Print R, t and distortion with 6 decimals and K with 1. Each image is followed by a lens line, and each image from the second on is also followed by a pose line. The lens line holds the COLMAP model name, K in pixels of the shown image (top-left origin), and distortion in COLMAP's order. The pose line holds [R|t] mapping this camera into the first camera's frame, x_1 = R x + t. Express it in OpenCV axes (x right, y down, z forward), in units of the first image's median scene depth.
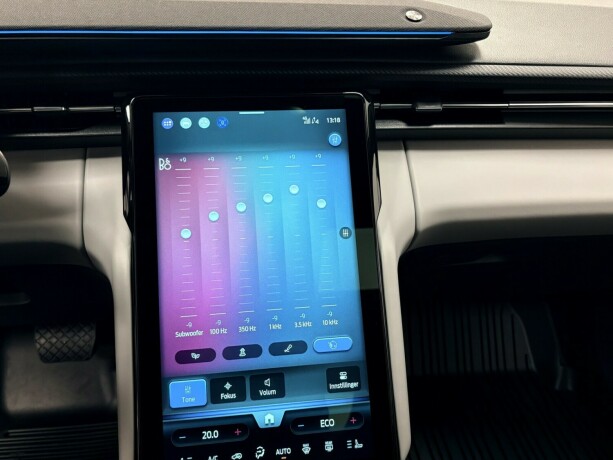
lens RADIAL K [[552.2, 0, 306.5], [0, 552.2, 230.0], [0, 0, 1]] dist [0.003973, 0.011285]
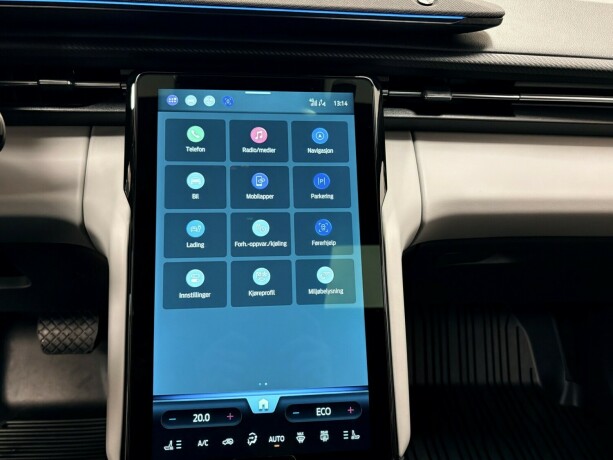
lens RADIAL K [[537.3, 0, 306.5], [0, 537.3, 230.0], [0, 0, 1]] dist [-0.000575, 0.009313]
pose [[0.999233, 0.033987, -0.019428, 0.014039], [-0.034748, 0.998583, -0.040299, 0.066749], [0.018031, 0.040943, 0.998999, 0.049948]]
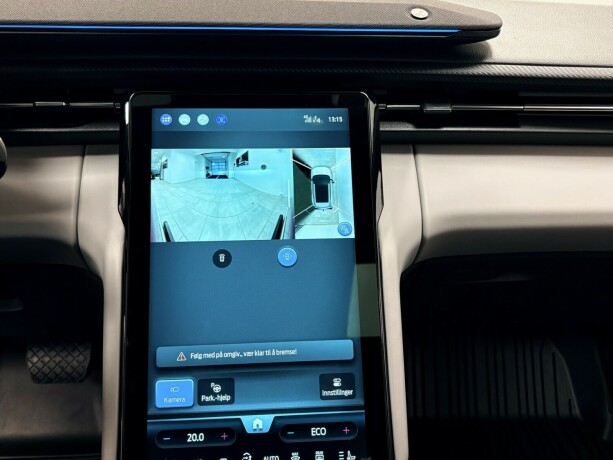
lens RADIAL K [[632.3, 0, 306.5], [0, 632.3, 230.0], [0, 0, 1]] dist [0.022803, -0.027978]
pose [[0.998114, 0.021806, -0.057381, 0.065352], [-0.025486, 0.997611, -0.064201, 0.067721], [0.055844, 0.065543, 0.996286, -0.097760]]
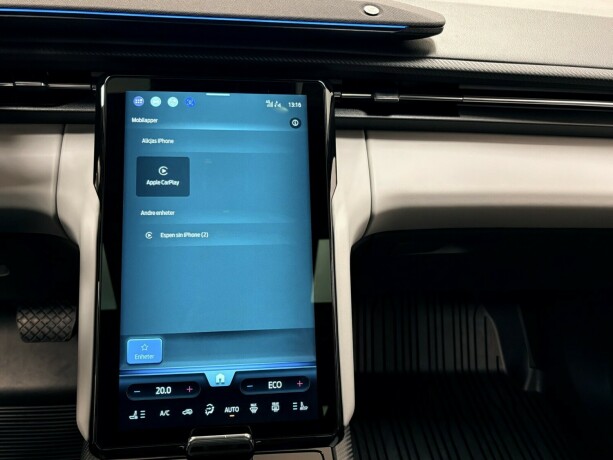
lens RADIAL K [[552.2, 0, 306.5], [0, 552.2, 230.0], [0, 0, 1]] dist [0.003973, 0.011285]
pose [[0.999355, 0.035573, -0.004986, 0.084673], [-0.035707, 0.998917, -0.029842, 0.074263], [0.003919, 0.030001, 0.999542, -0.063245]]
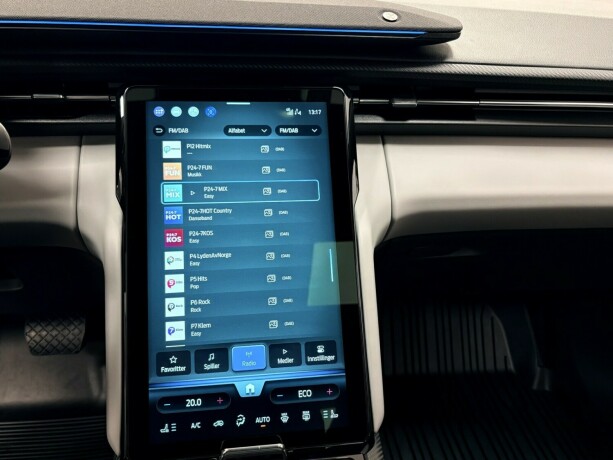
lens RADIAL K [[552.2, 0, 306.5], [0, 552.2, 230.0], [0, 0, 1]] dist [0.003973, 0.011285]
pose [[0.999815, 0.012309, 0.014789, 0.019256], [-0.011780, 0.999306, -0.035347, 0.067172], [-0.015214, 0.035166, 0.999266, -0.061596]]
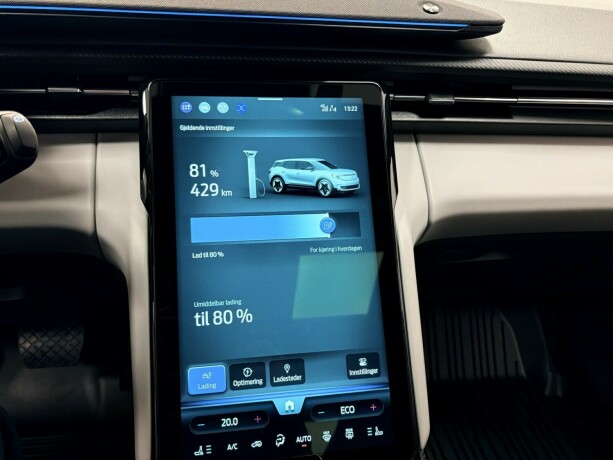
lens RADIAL K [[560.4, 0, 306.5], [0, 560.4, 230.0], [0, 0, 1]] dist [-0.000986, 0.008240]
pose [[0.998425, 0.008530, 0.055457, -0.085486], [-0.006410, 0.999246, -0.038298, 0.061144], [-0.055742, 0.037882, 0.997726, -0.005470]]
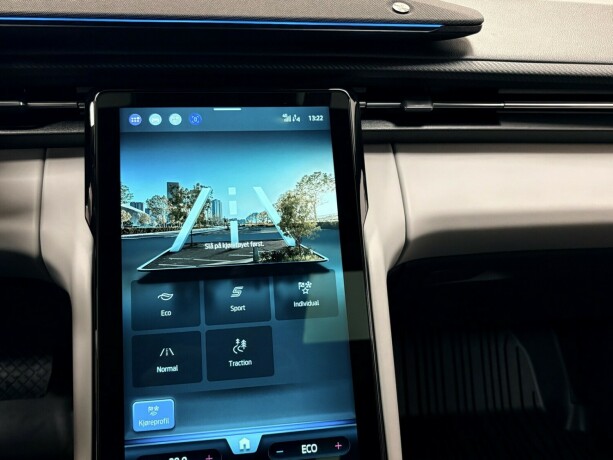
lens RADIAL K [[613.2, 0, 306.5], [0, 613.2, 230.0], [0, 0, 1]] dist [0.007136, -0.004499]
pose [[0.999741, -0.000178, 0.022751, 0.009552], [0.001609, 0.998019, -0.062892, 0.052881], [-0.022695, 0.062913, 0.997761, -0.013922]]
